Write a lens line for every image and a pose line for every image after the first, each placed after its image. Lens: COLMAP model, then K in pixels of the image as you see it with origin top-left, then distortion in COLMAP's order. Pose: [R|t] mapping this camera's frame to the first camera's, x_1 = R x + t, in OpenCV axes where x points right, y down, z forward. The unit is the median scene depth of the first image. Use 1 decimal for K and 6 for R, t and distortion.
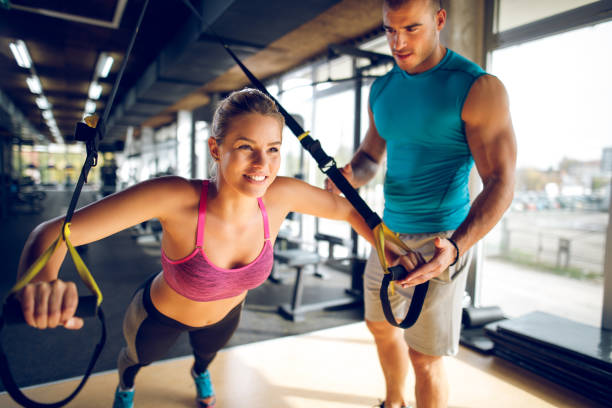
lens RADIAL K [[446.9, 0, 306.0], [0, 446.9, 204.0], [0, 0, 1]] dist [0.010362, 0.007469]
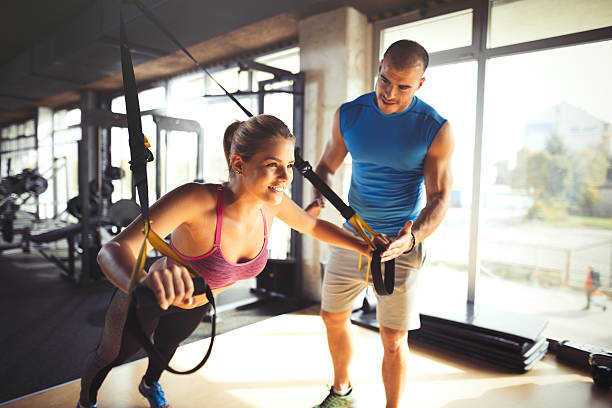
lens RADIAL K [[446.9, 0, 306.0], [0, 446.9, 204.0], [0, 0, 1]] dist [0.010362, 0.007469]
pose [[0.960403, -0.004478, 0.278580, -0.268856], [0.007243, 0.999934, -0.008900, -0.002112], [-0.278522, 0.010565, 0.960372, -0.169294]]
